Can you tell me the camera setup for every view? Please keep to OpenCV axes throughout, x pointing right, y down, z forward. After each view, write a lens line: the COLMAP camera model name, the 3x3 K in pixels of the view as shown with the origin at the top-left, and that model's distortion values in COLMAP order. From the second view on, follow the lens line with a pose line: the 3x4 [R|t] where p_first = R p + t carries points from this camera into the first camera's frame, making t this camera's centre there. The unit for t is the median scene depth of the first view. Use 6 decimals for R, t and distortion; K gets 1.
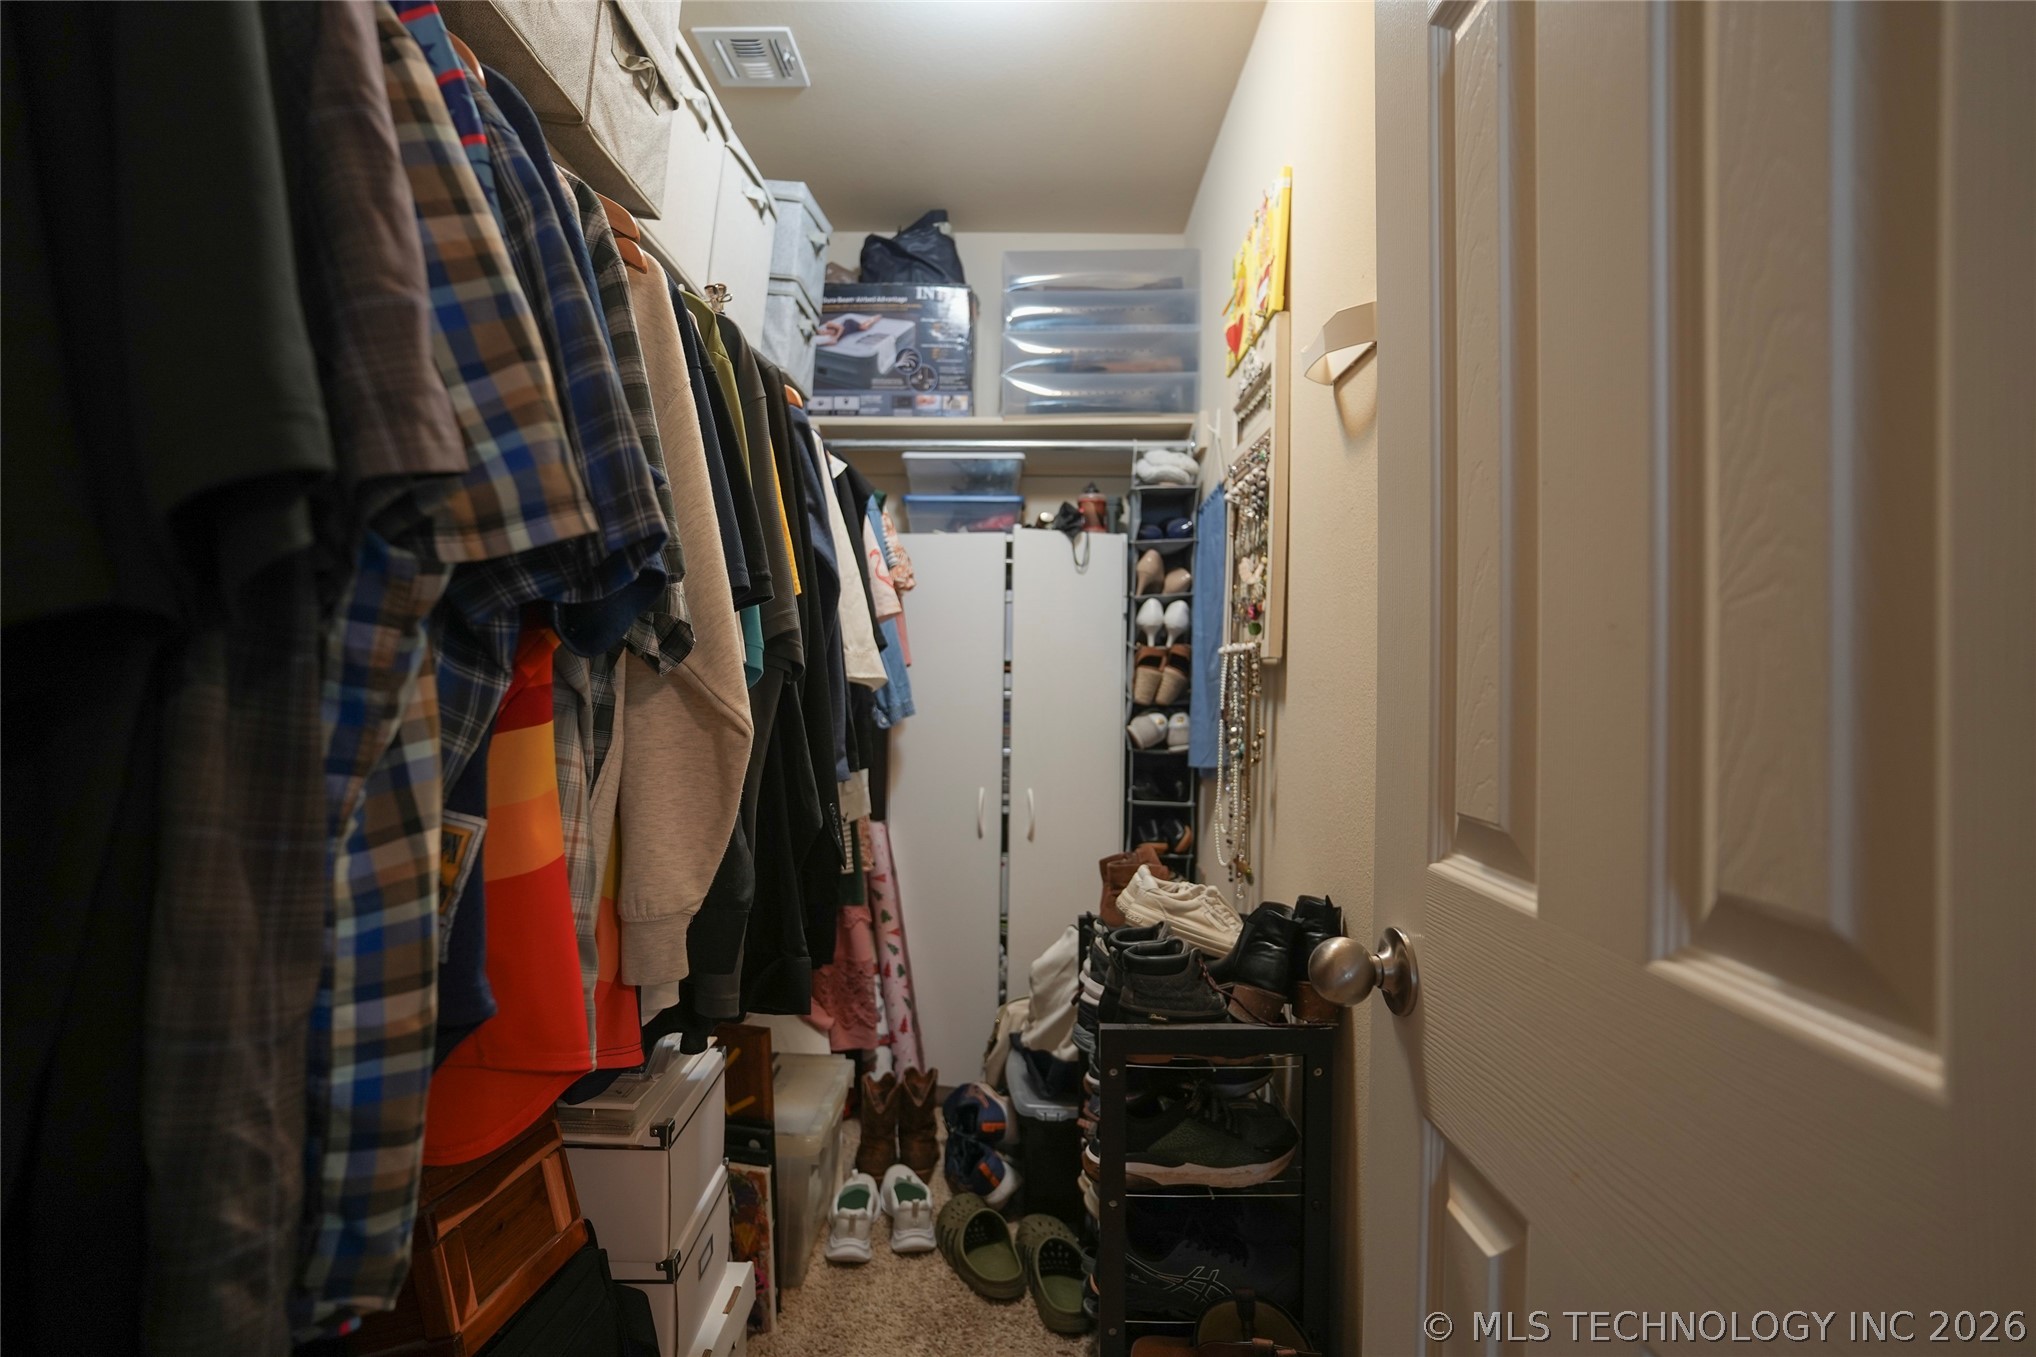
lens RADIAL K [[988.9, 0, 1019.2], [0, 988.9, 681.7], [0, 0, 1]] dist [-0.071931, 0.041576]
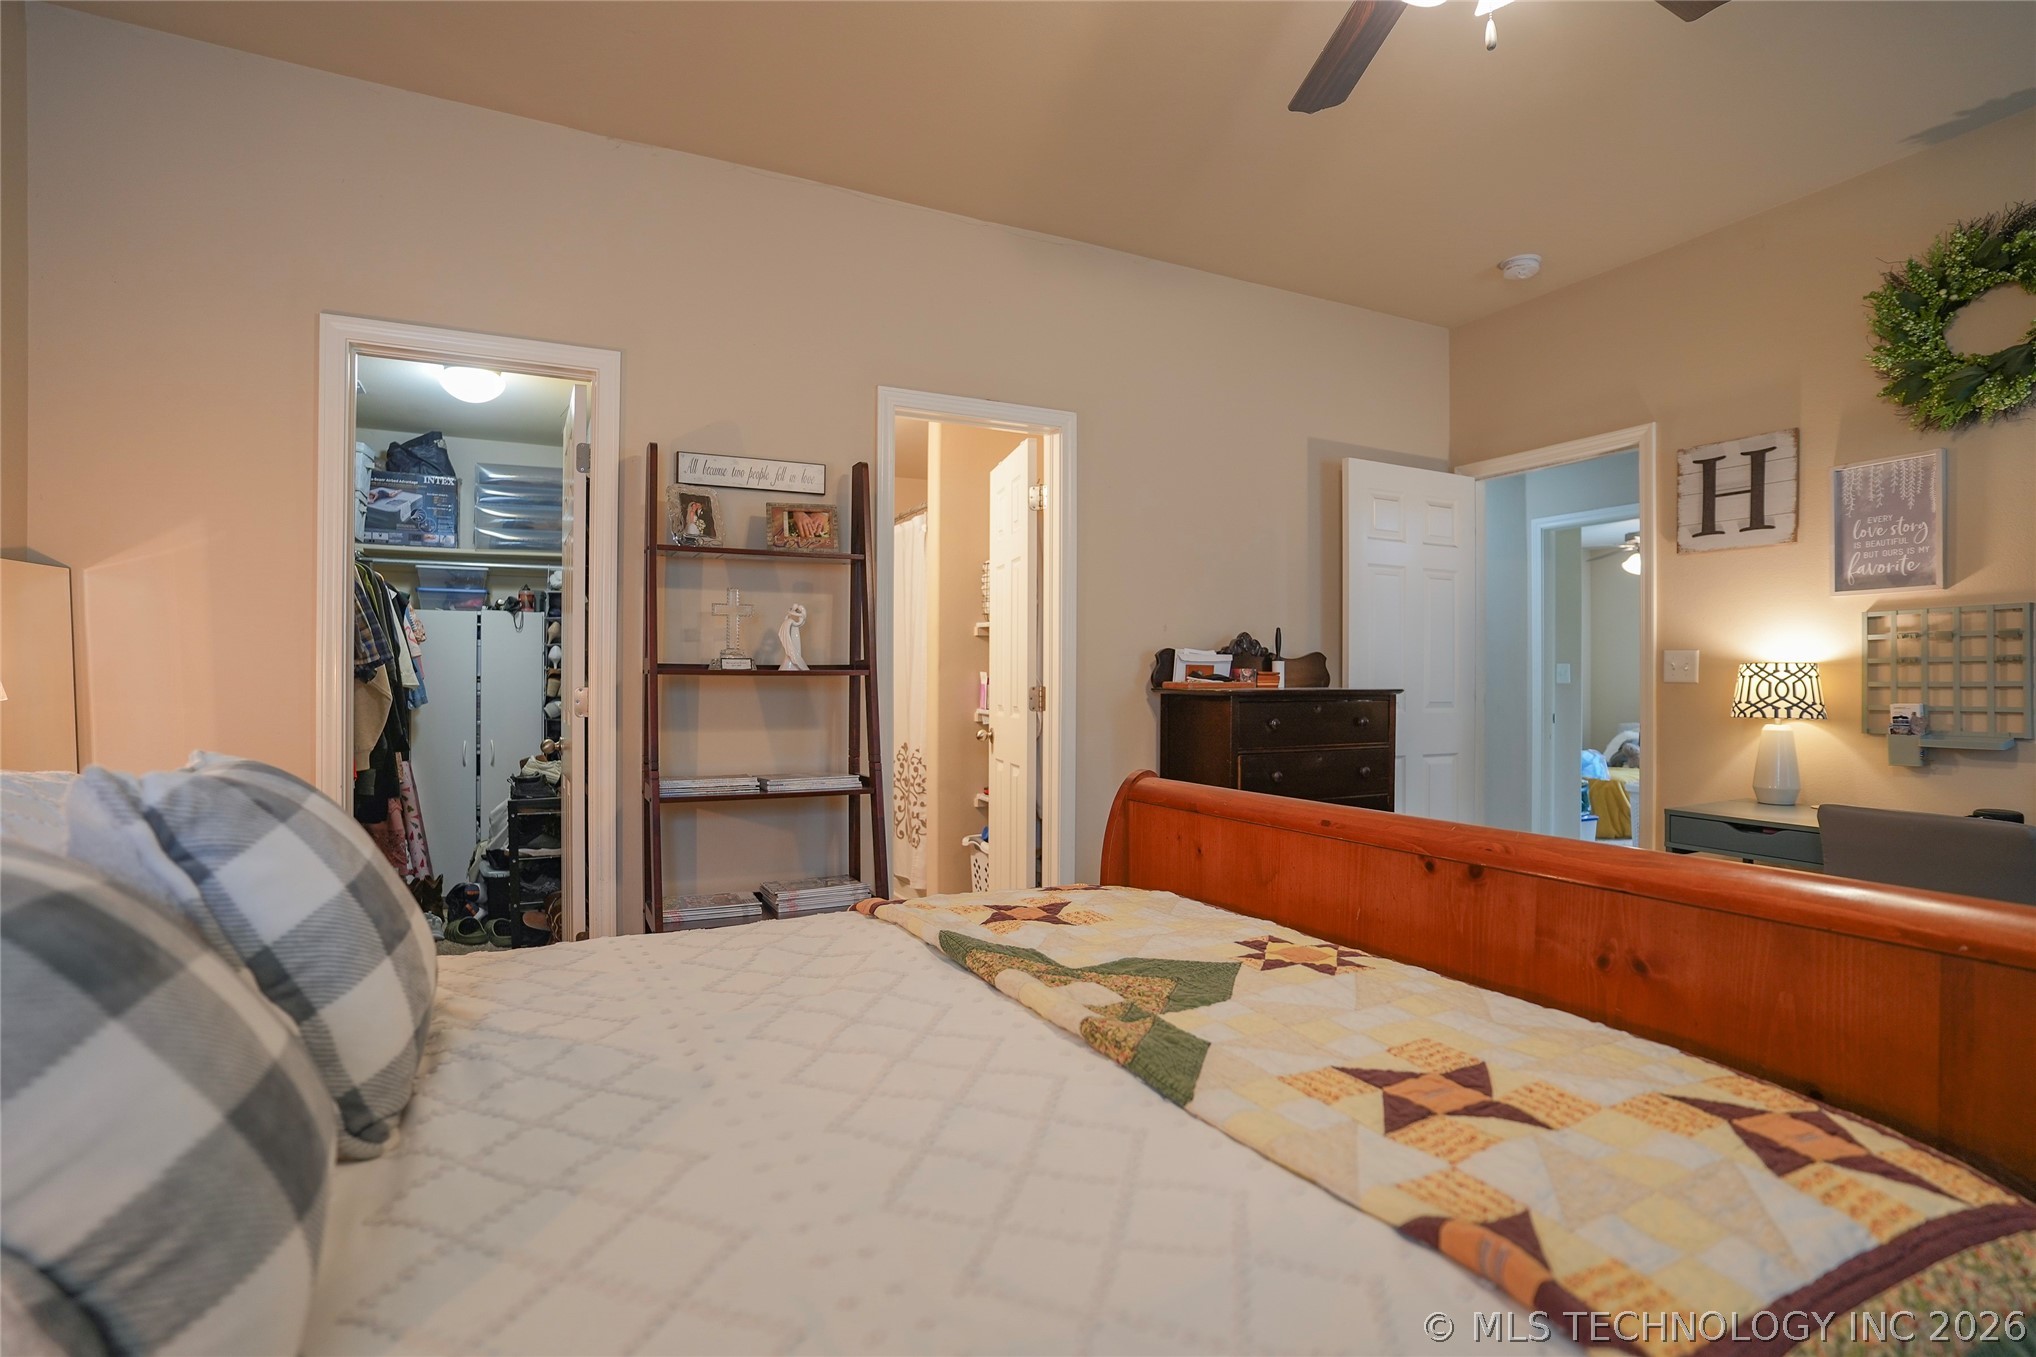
lens RADIAL K [[988.9, 0, 1019.2], [0, 988.9, 681.7], [0, 0, 1]] dist [-0.071931, 0.041576]
pose [[0.888776, -0.010056, 0.458232, 0.058895], [0.012910, 0.999912, -0.003096, 0.008867], [-0.458160, 0.008667, 0.888827, -1.210773]]
